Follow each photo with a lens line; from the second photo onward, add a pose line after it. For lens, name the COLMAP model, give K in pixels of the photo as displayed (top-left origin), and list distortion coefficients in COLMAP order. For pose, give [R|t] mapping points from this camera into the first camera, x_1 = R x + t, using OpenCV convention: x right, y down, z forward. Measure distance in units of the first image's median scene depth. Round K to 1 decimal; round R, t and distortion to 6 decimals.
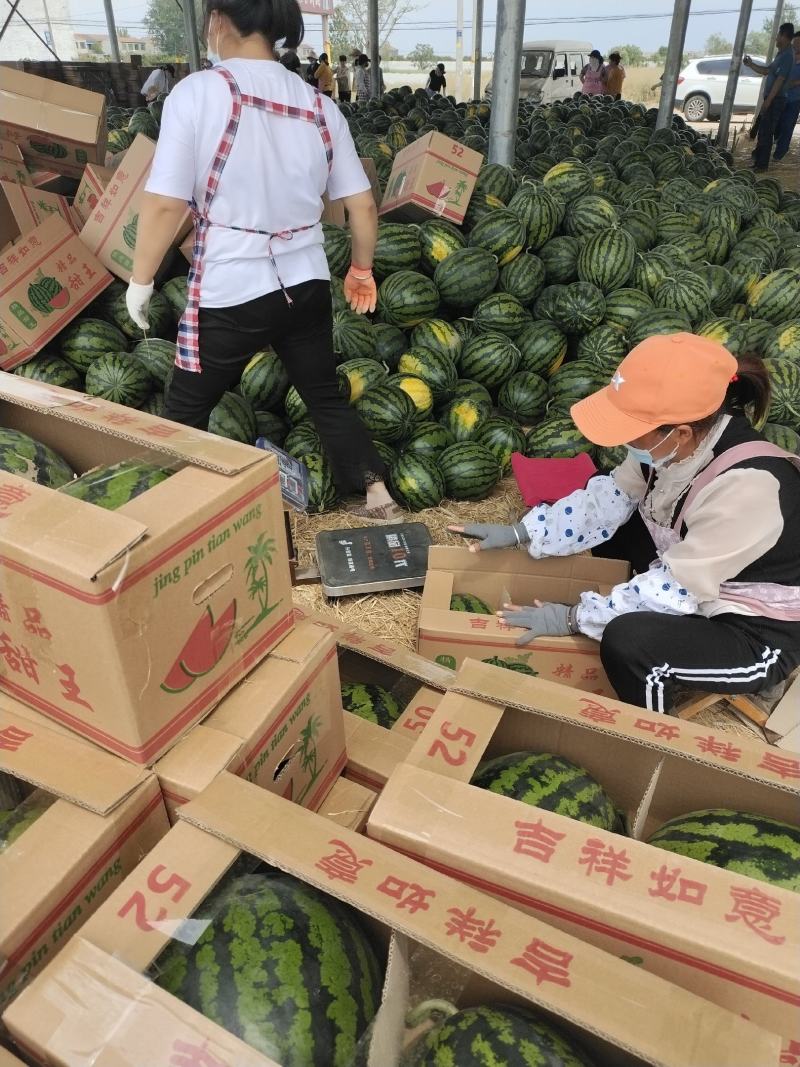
lens RADIAL K [[788.4, 0, 400.0], [0, 788.4, 533.5], [0, 0, 1]] dist [0.004602, 0.005156]
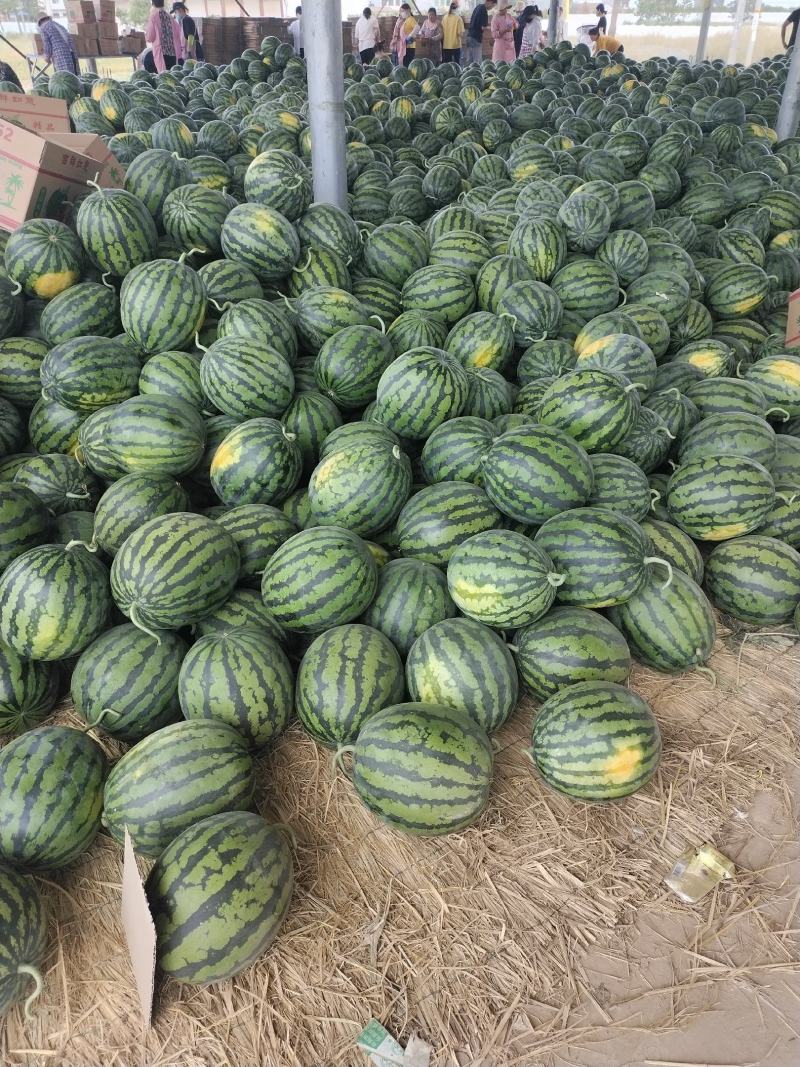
lens RADIAL K [[788.4, 0, 400.0], [0, 788.4, 533.5], [0, 0, 1]] dist [0.004602, 0.005156]
pose [[0.944963, 0.174956, -0.276470, 0.612267], [-0.163379, 0.984449, 0.064555, -0.211726], [0.283465, -0.015832, 0.958852, 0.374890]]
